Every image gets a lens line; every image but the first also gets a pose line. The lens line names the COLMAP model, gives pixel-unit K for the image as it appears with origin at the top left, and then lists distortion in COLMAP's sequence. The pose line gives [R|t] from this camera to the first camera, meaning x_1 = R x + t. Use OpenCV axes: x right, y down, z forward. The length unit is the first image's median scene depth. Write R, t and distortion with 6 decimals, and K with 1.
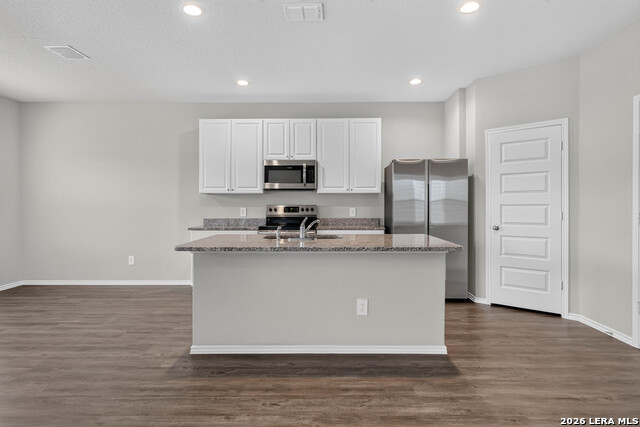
lens RADIAL K [[344.6, 0, 321.5], [0, 344.6, 216.0], [0, 0, 1]] dist [-0.005082, -0.001755]
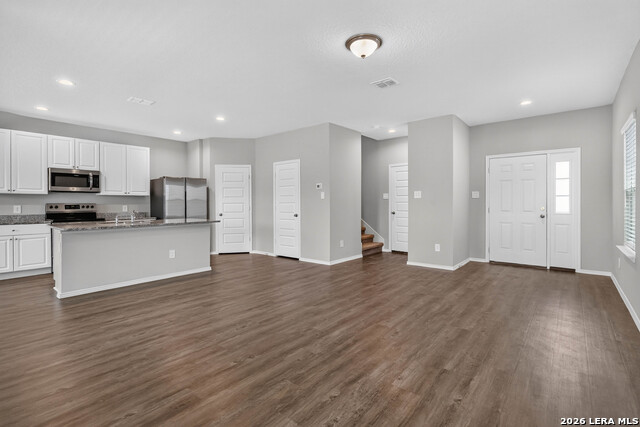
lens RADIAL K [[308.7, 0, 328.2], [0, 308.7, 204.4], [0, 0, 1]] dist [-0.004240, 0.001965]
pose [[0.611546, -0.003153, 0.791203, -0.436250], [0.024303, 0.999595, -0.014801, 0.012588], [-0.790836, 0.028280, 0.611375, -0.485027]]
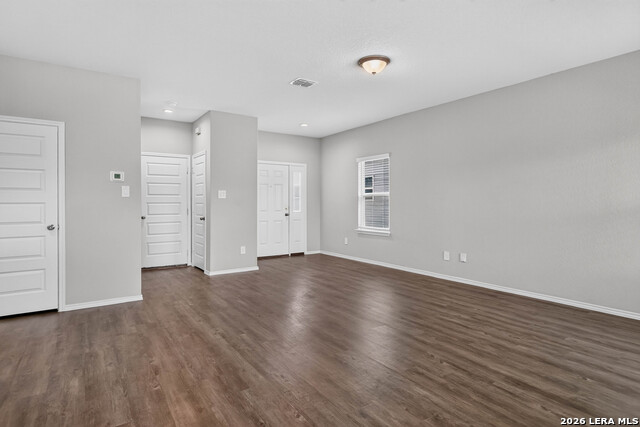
lens RADIAL K [[344.6, 0, 333.3], [0, 344.6, 209.8], [0, 0, 1]] dist [-0.005082, -0.001755]
pose [[-0.595266, -0.012733, 0.803428, -0.473992], [0.024855, 0.999104, 0.034249, -0.014123], [-0.803144, 0.040357, -0.594416, 0.410134]]
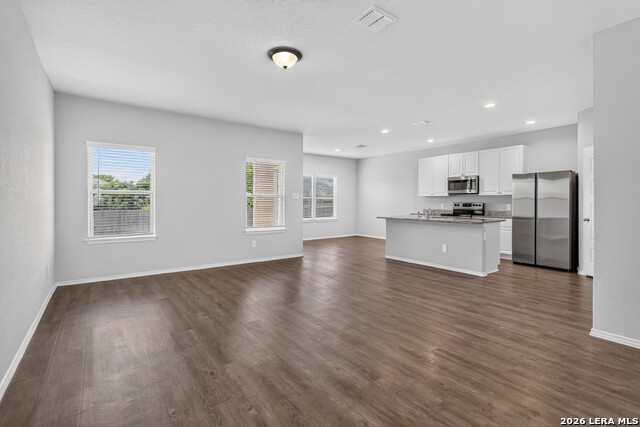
lens RADIAL K [[308.7, 0, 322.0], [0, 308.7, 201.9], [0, 0, 1]] dist [-0.004240, 0.001965]
pose [[0.608046, -0.000286, -0.793902, 0.715263], [-0.024051, 0.999534, -0.018781, 0.010924], [0.793537, 0.030513, 0.607756, -0.507925]]
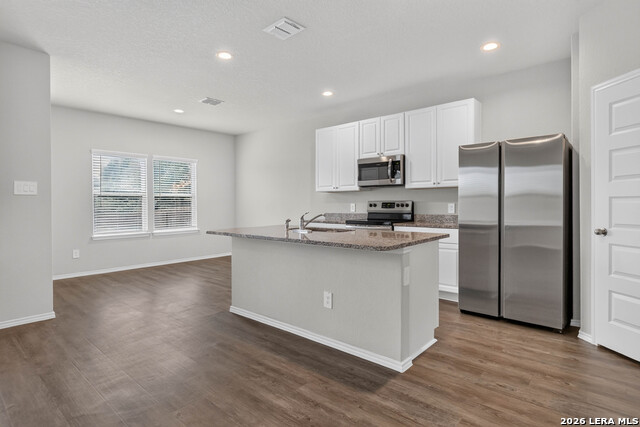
lens RADIAL K [[344.6, 0, 328.0], [0, 344.6, 205.4], [0, 0, 1]] dist [-0.005082, -0.001755]
pose [[0.762017, -0.001731, -0.647555, 0.452807], [-0.012455, 0.999772, -0.017330, 0.001019], [0.647438, 0.021271, 0.761821, 0.125645]]
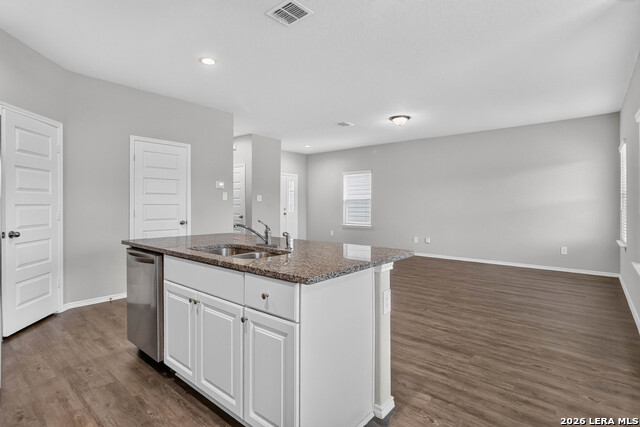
lens RADIAL K [[312.4, 0, 329.7], [0, 312.4, 202.7], [0, 0, 1]] dist [0.034814, -0.000008]
pose [[-0.785055, 0.009513, 0.619353, -0.410905], [0.021654, 0.999692, 0.012092, -0.026224], [-0.619048, 0.022905, -0.785019, 0.948164]]
